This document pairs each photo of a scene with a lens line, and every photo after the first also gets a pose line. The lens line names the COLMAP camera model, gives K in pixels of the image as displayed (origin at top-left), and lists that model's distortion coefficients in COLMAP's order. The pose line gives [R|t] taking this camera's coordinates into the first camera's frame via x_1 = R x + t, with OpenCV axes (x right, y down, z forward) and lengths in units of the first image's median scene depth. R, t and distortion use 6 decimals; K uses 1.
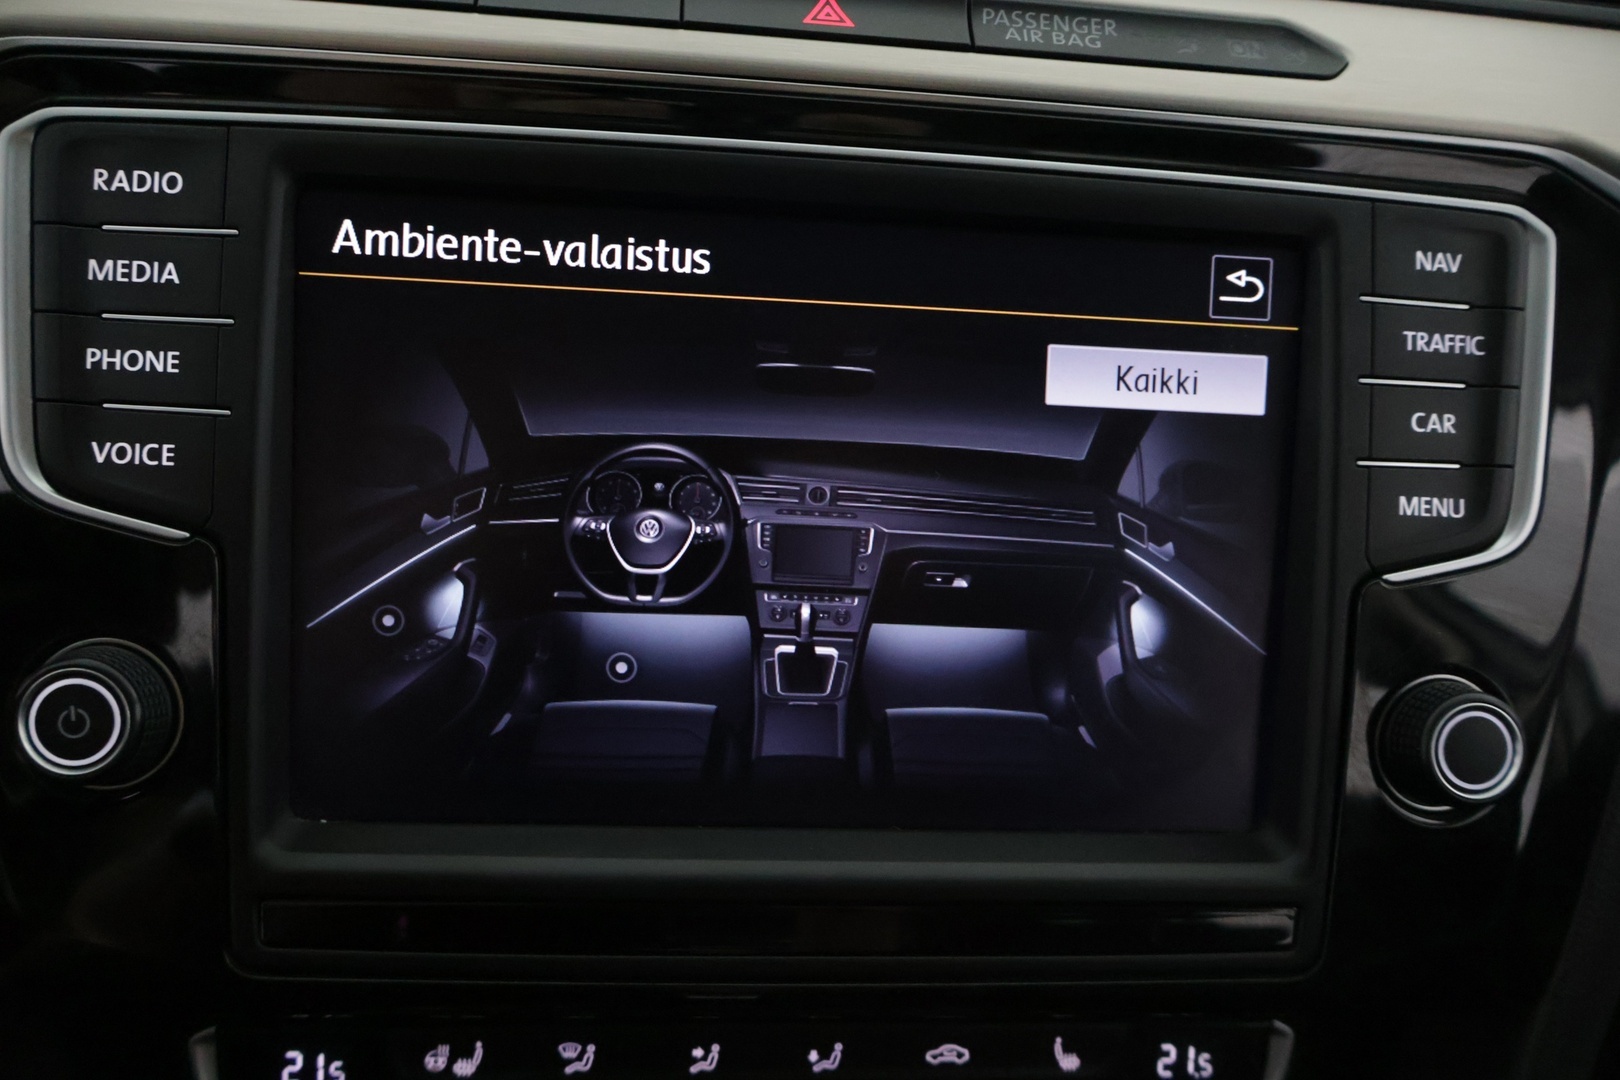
lens RADIAL K [[1371.5, 0, 804.4], [0, 1371.5, 542.0], [0, 0, 1]] dist [0.000439, -0.000305]
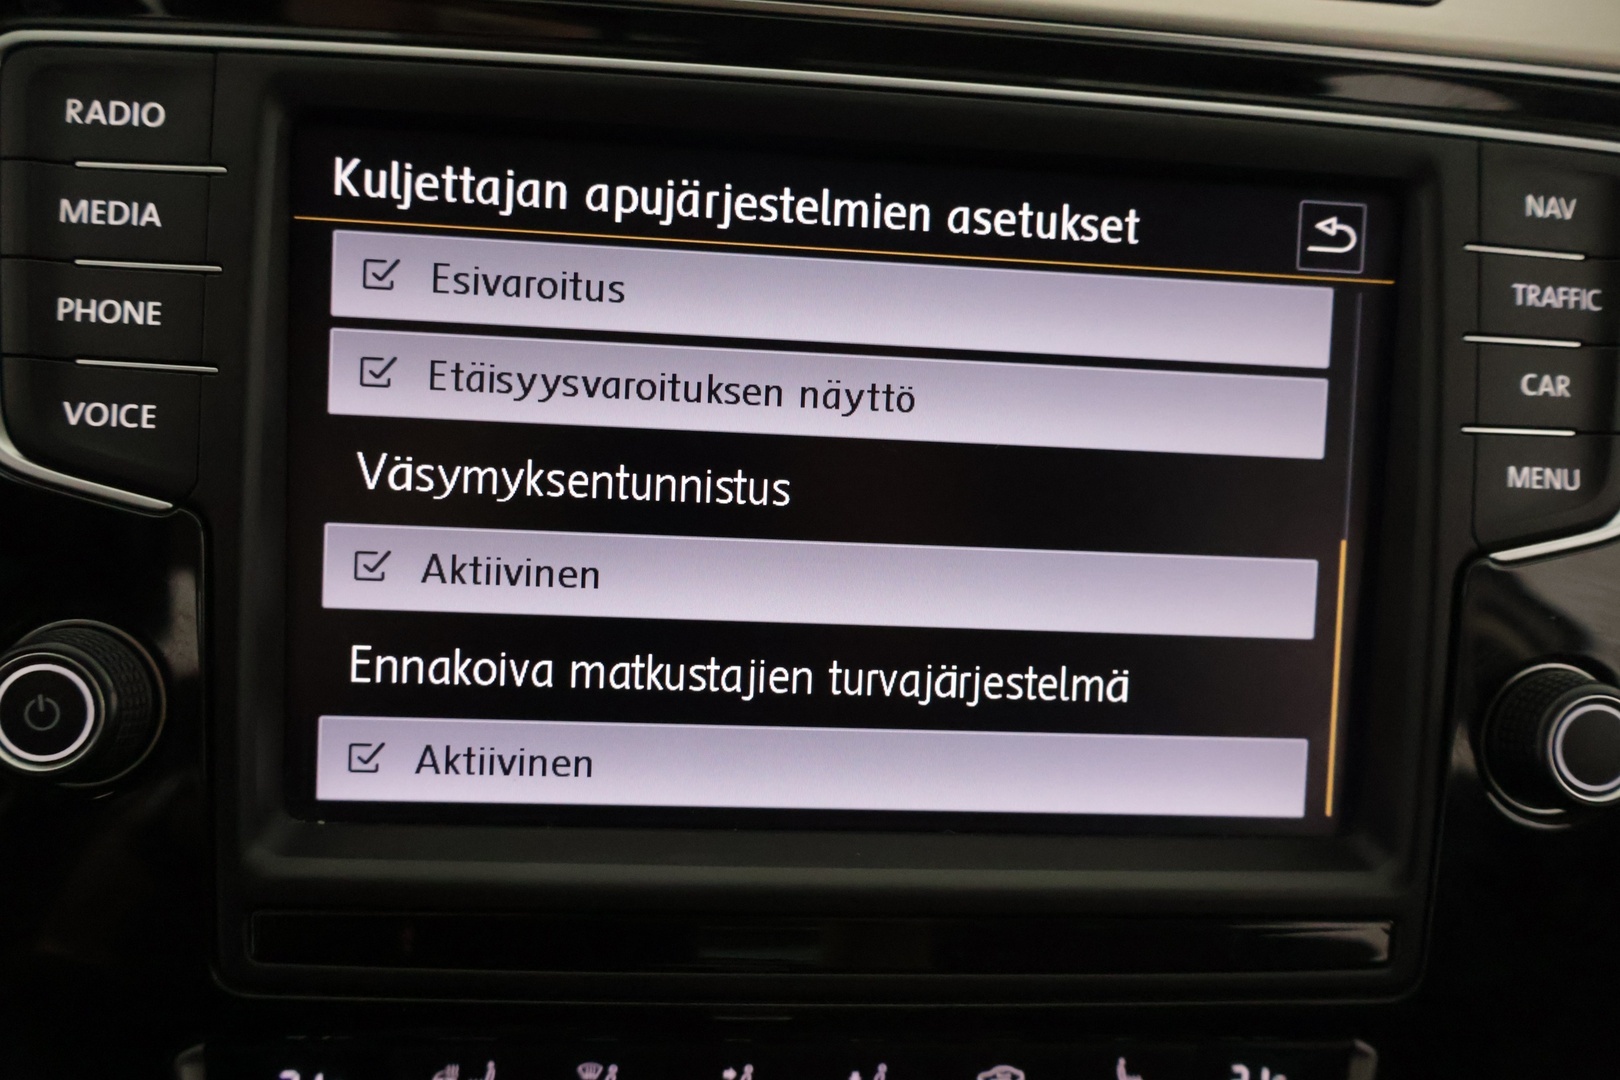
lens RADIAL K [[1362.4, 0, 798.2], [0, 1362.4, 536.5], [0, 0, 1]] dist [0.009592, -0.015795]
pose [[0.999970, 0.001433, -0.007593, -0.027443], [-0.001412, 0.999995, 0.002861, 0.011023], [0.007597, -0.002850, 0.999967, 0.096951]]
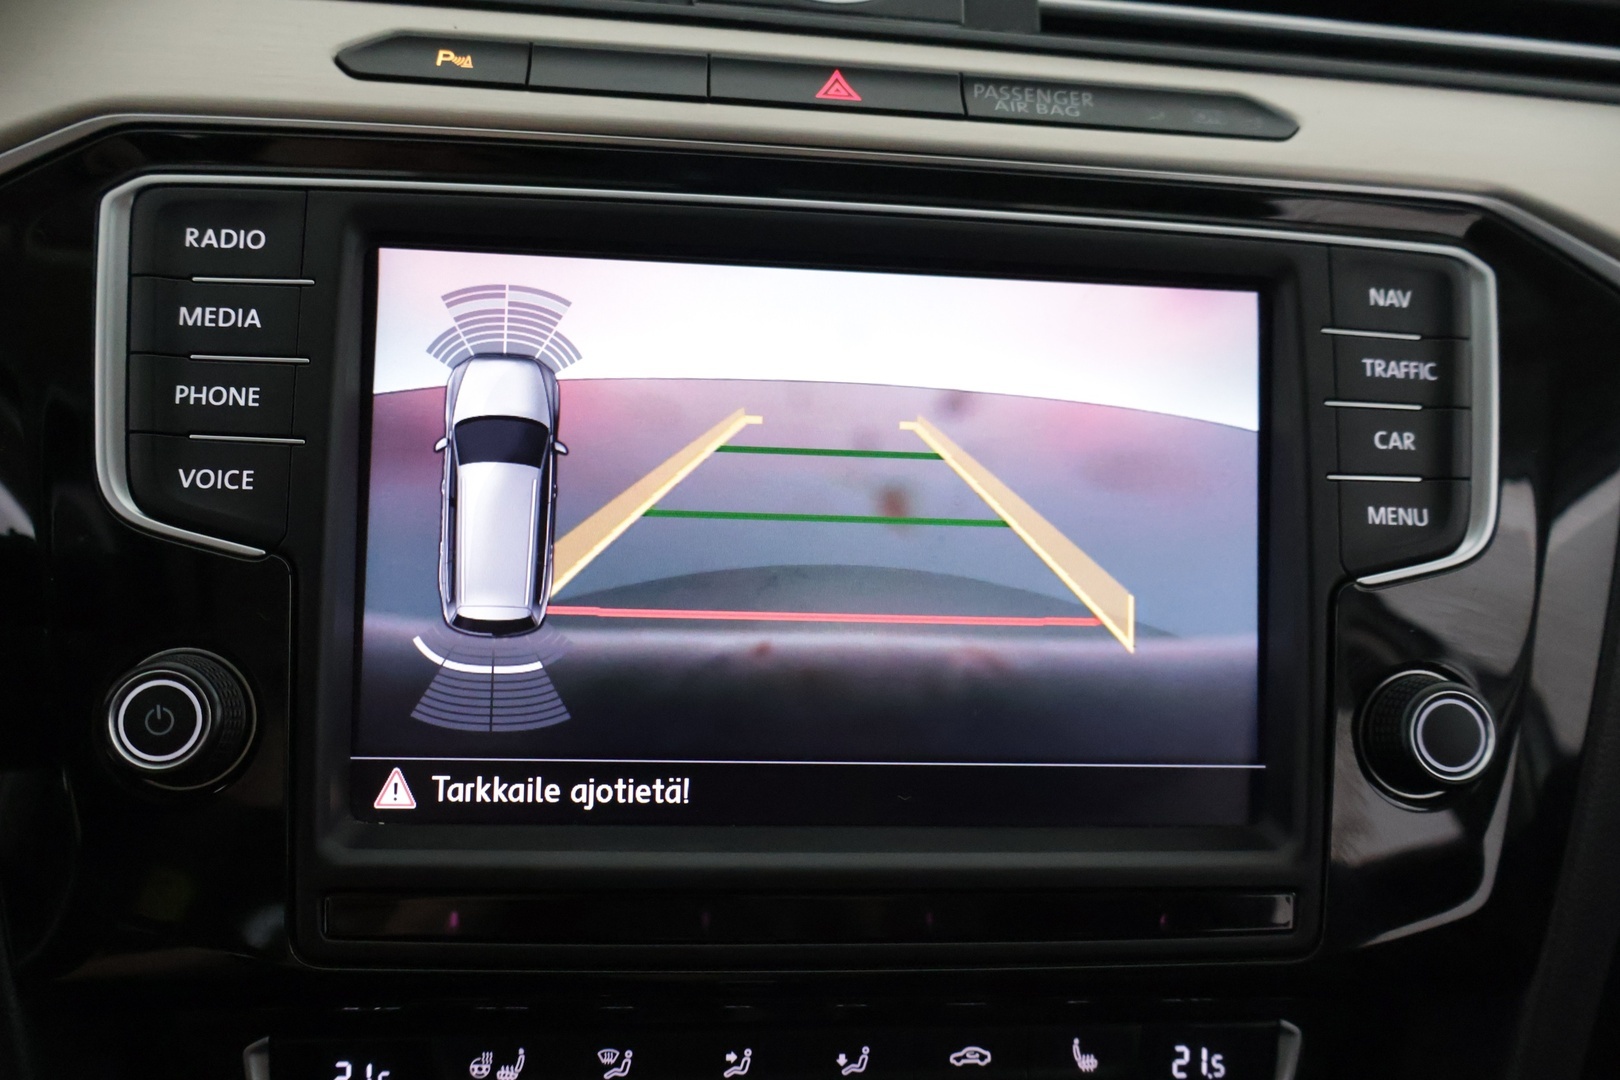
lens RADIAL K [[1368.2, 0, 808.9], [0, 1368.2, 525.3], [0, 0, 1]] dist [0.004217, 0.000771]
pose [[0.999784, -0.018141, 0.010133, -0.023748], [0.019086, 0.994532, -0.102671, 0.085054], [-0.008215, 0.102842, 0.994664, -0.082446]]
